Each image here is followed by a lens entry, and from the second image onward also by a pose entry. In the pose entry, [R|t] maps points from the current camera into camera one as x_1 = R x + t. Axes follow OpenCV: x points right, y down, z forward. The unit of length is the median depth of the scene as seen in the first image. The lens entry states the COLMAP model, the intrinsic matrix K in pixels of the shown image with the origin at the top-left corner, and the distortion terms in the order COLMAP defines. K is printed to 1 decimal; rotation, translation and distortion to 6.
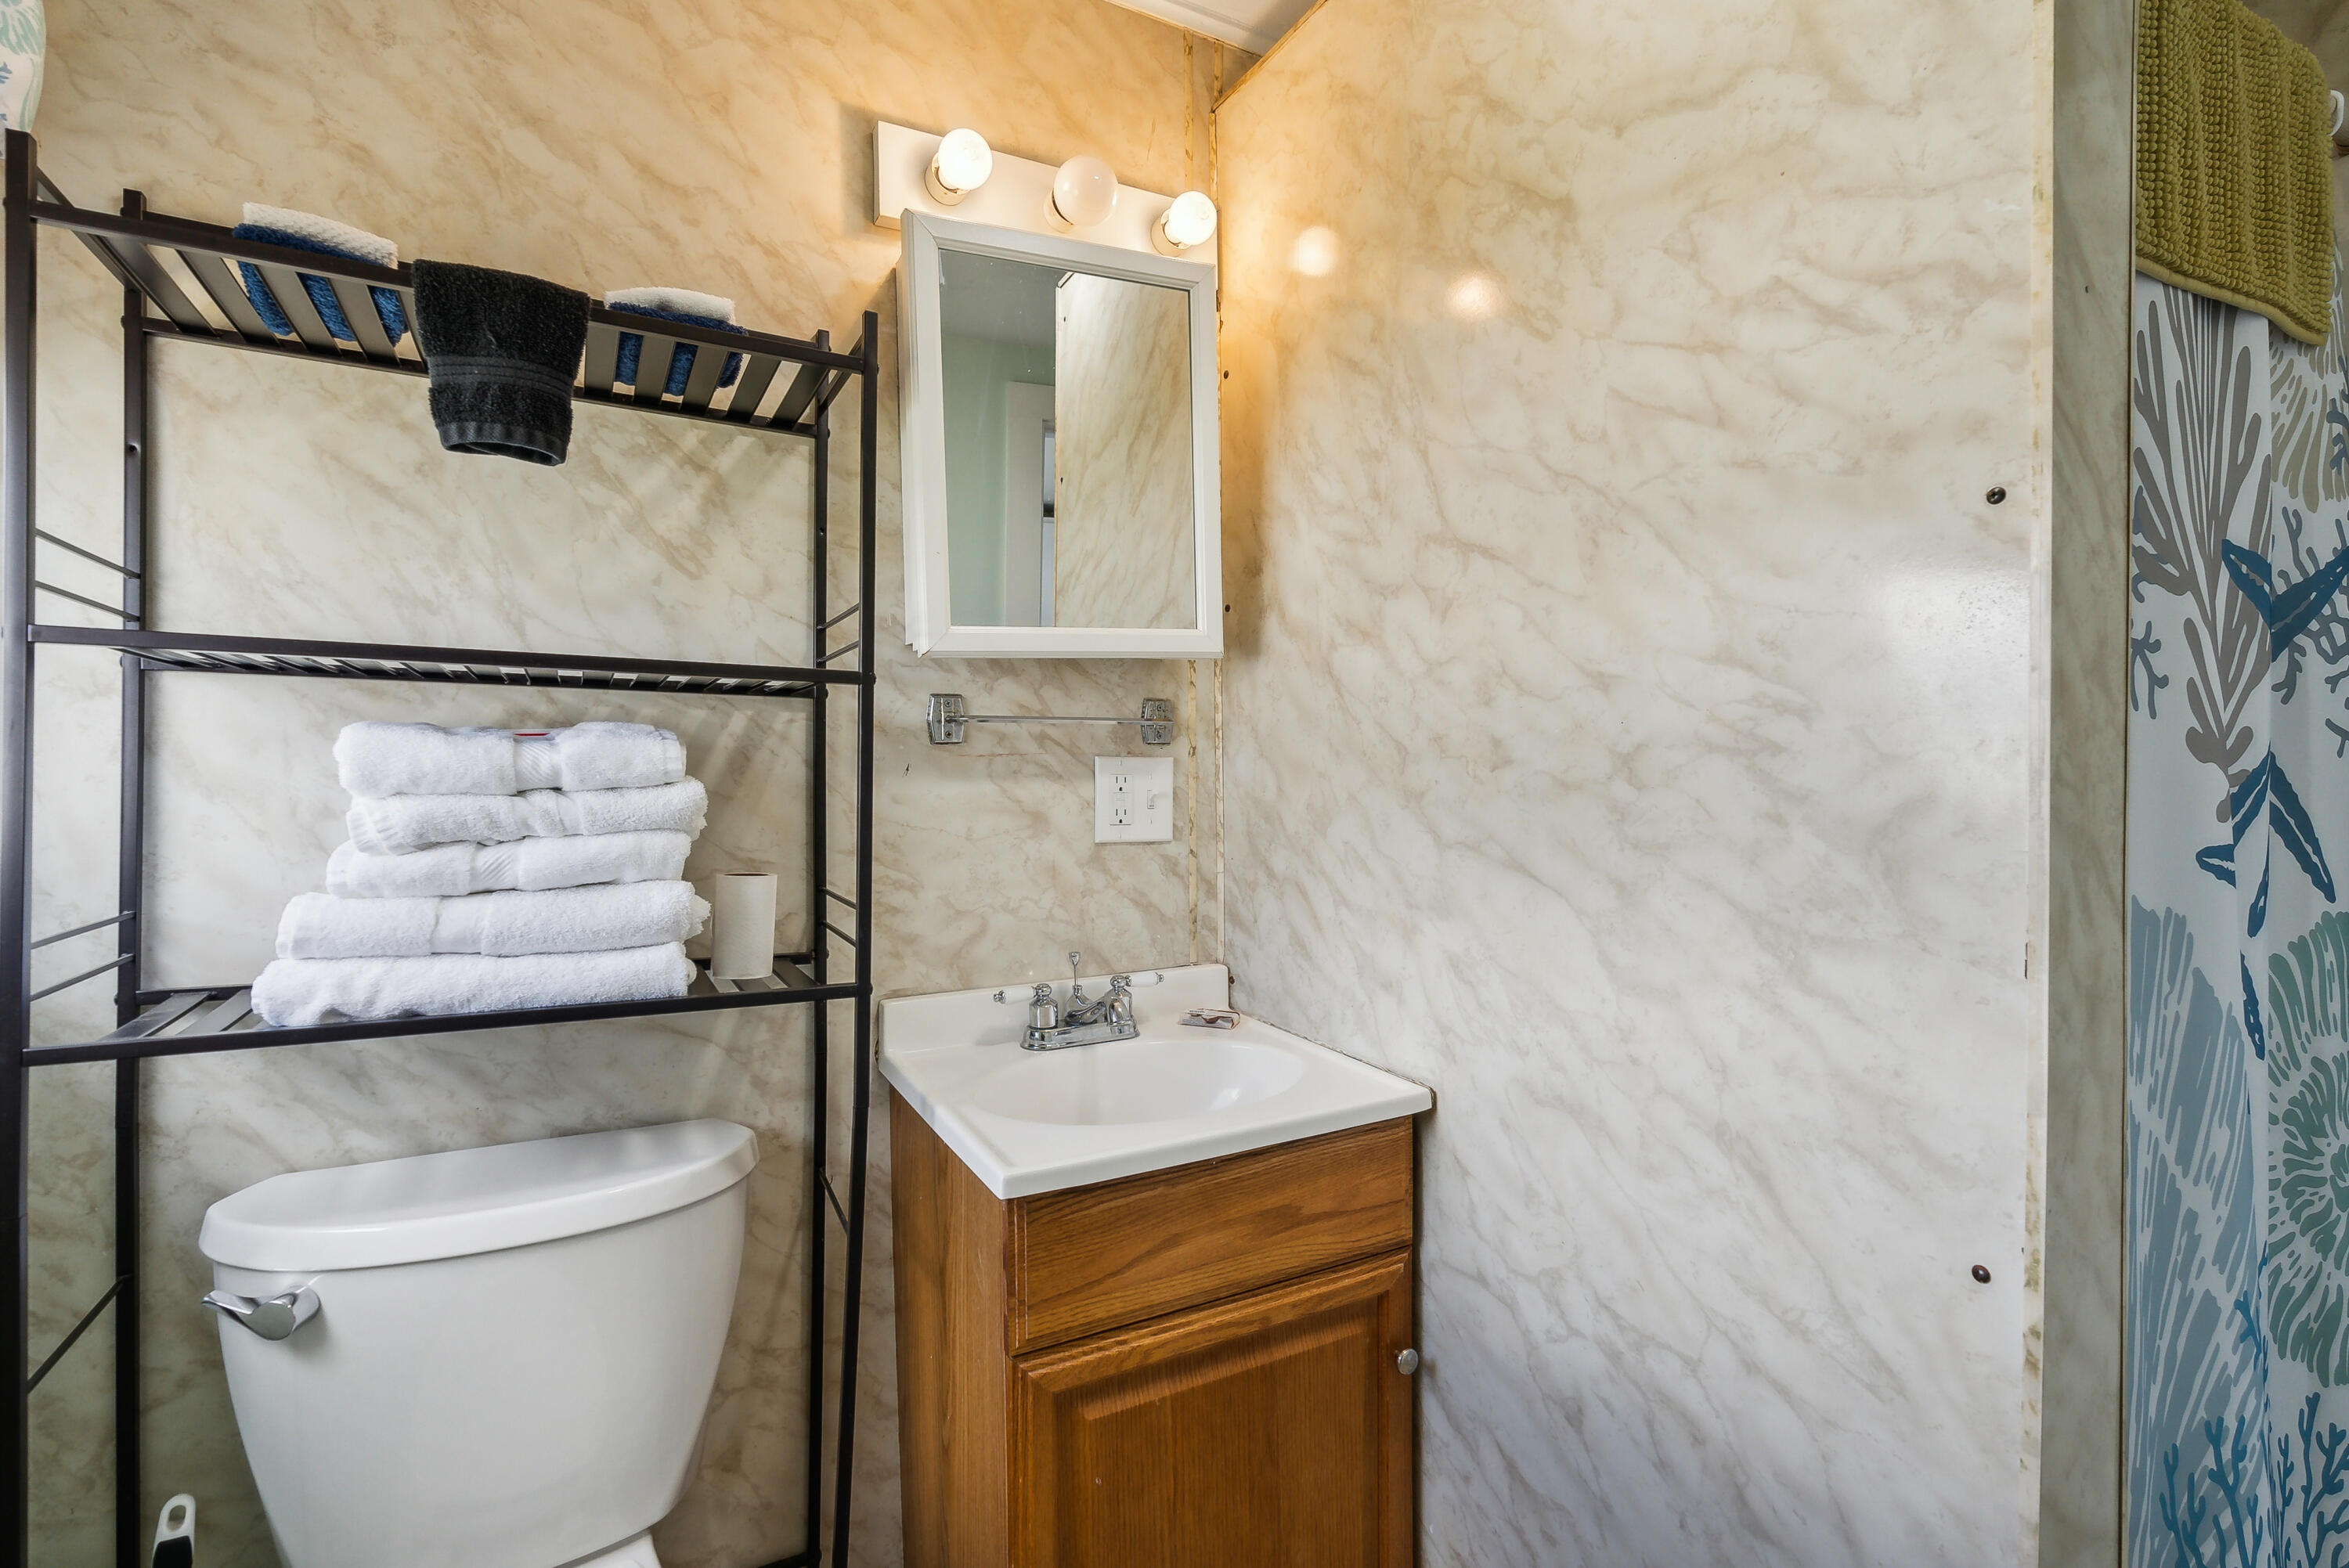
lens RADIAL K [[1096.3, 0, 1173.2], [0, 1096.3, 763.2], [0, 0, 1]] dist [-0.001662, -0.000214]
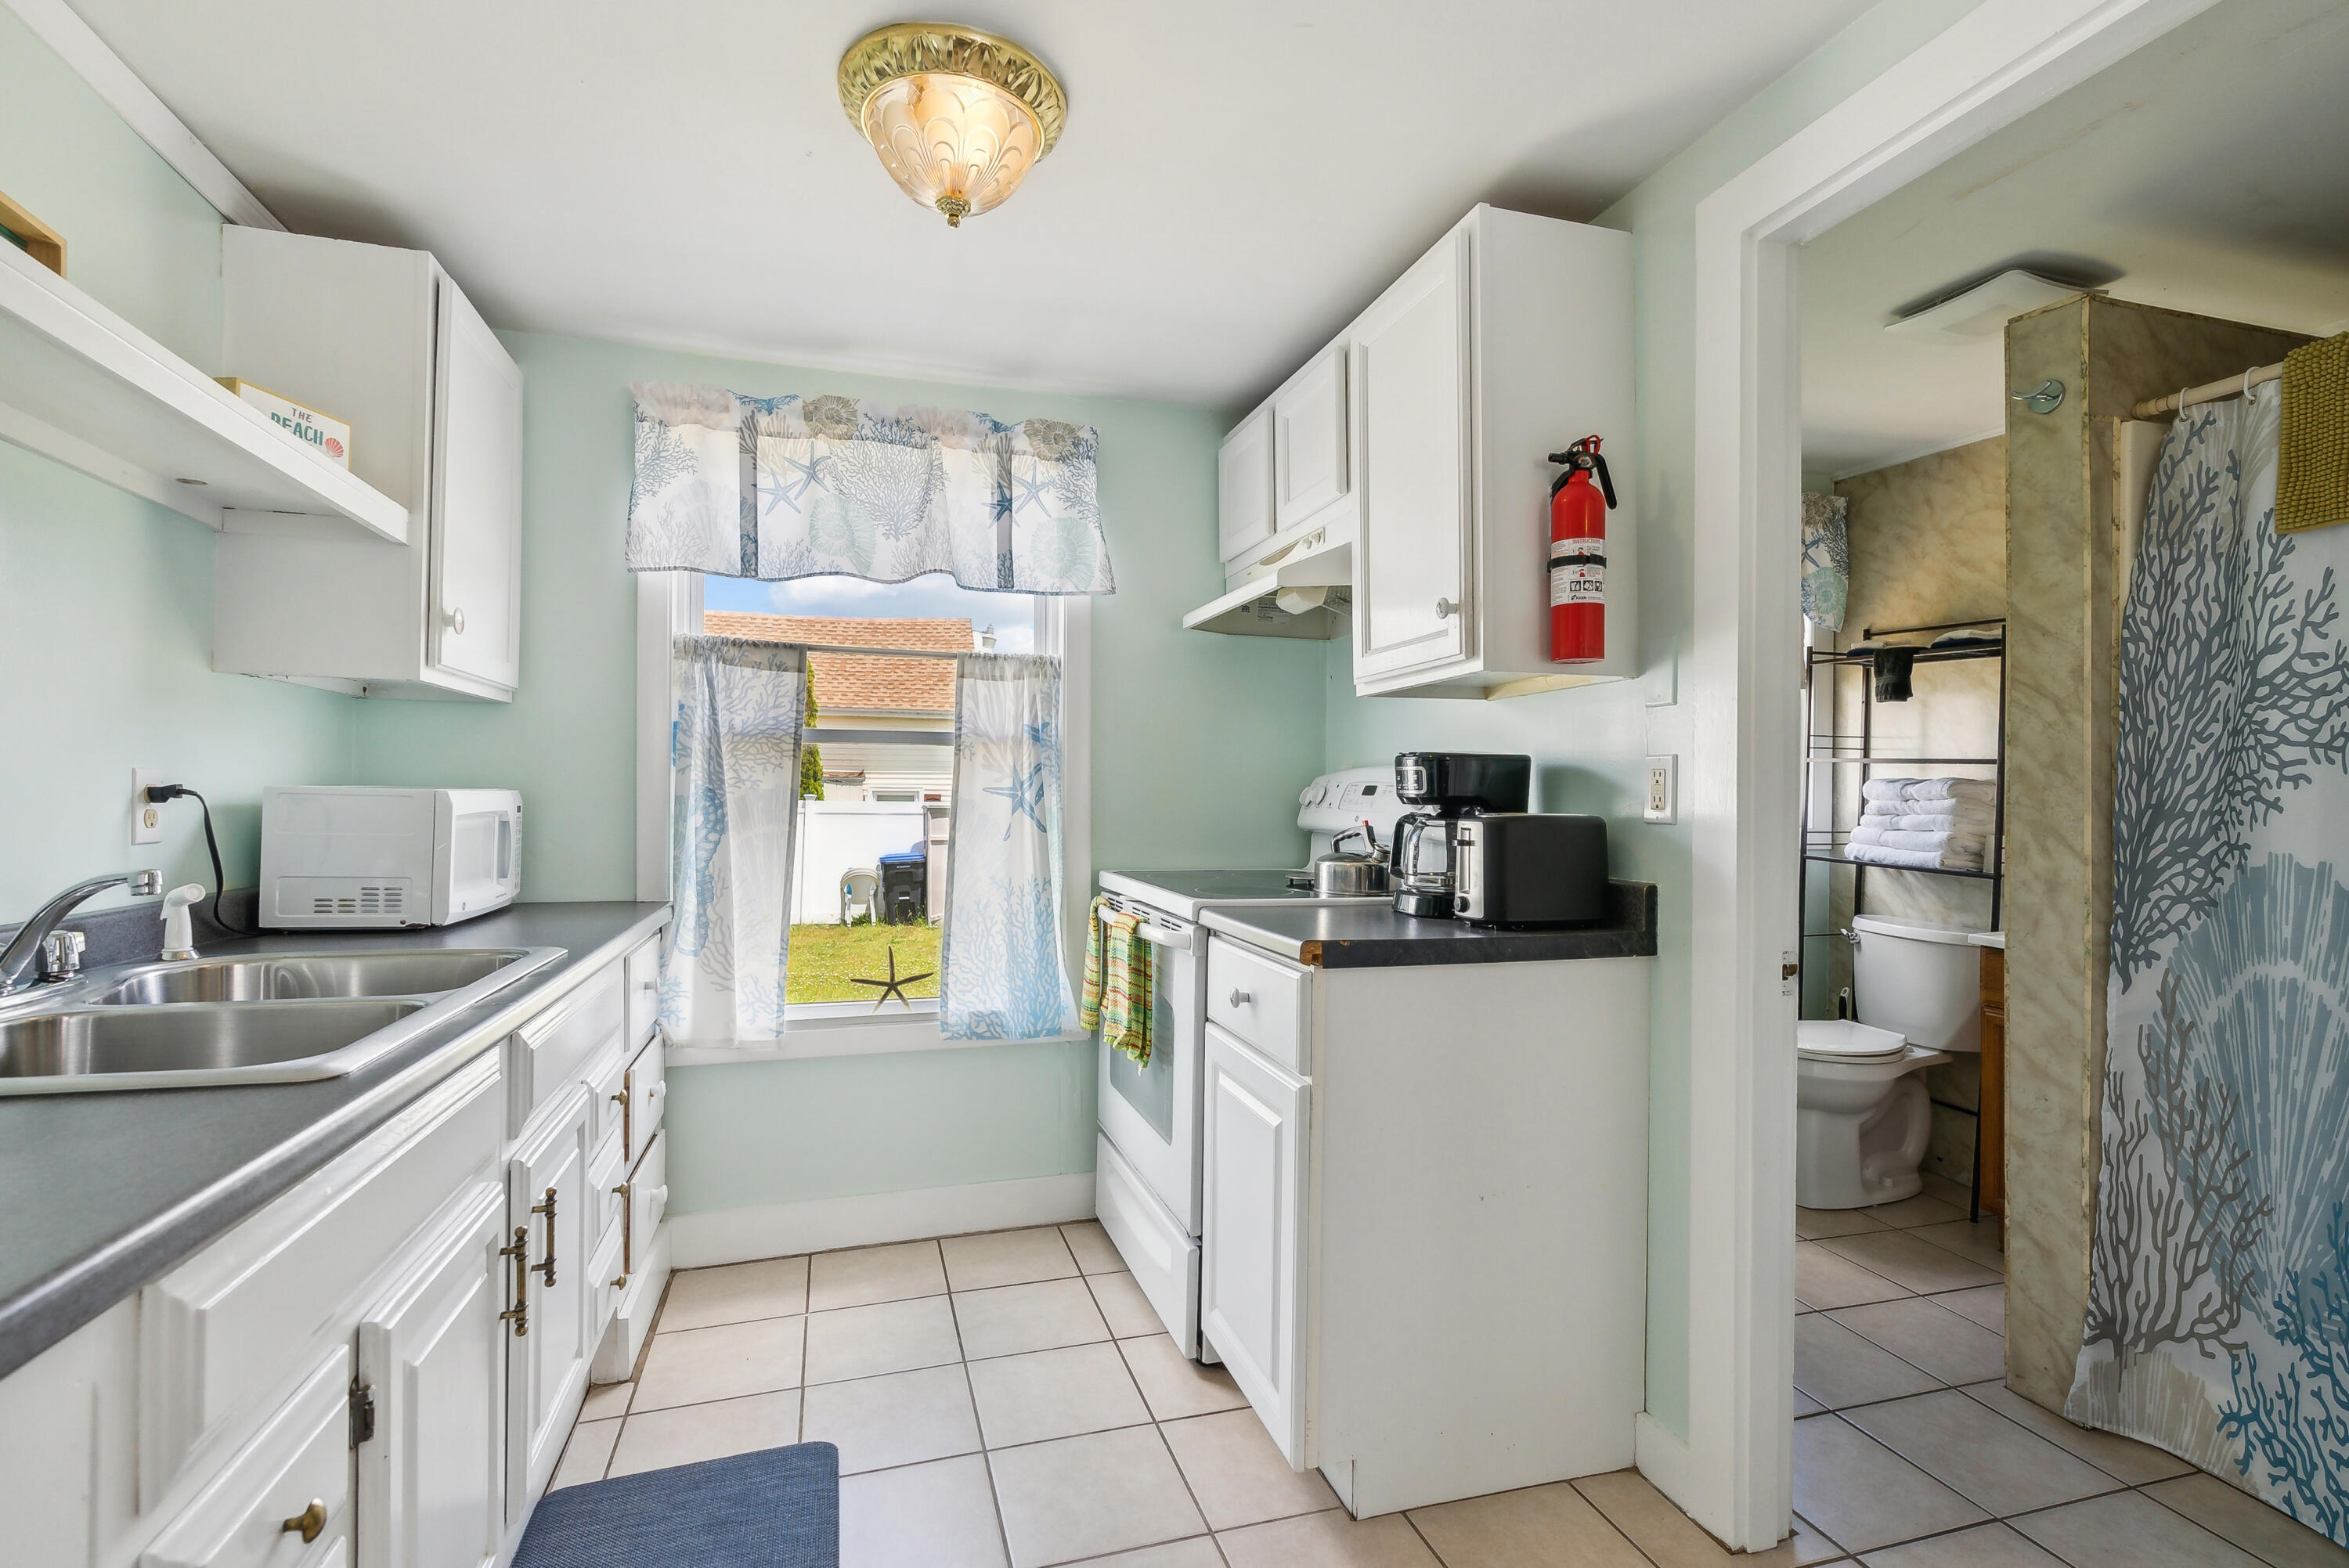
lens RADIAL K [[1093.9, 0, 1174.5], [0, 1093.9, 784.0], [0, 0, 1]] dist [-0.001515, -0.000290]
pose [[-0.206755, -0.007508, -0.978364, 2.992007], [-0.005454, 0.999964, -0.006521, 0.011723], [0.978378, 0.003987, -0.206788, -0.463117]]
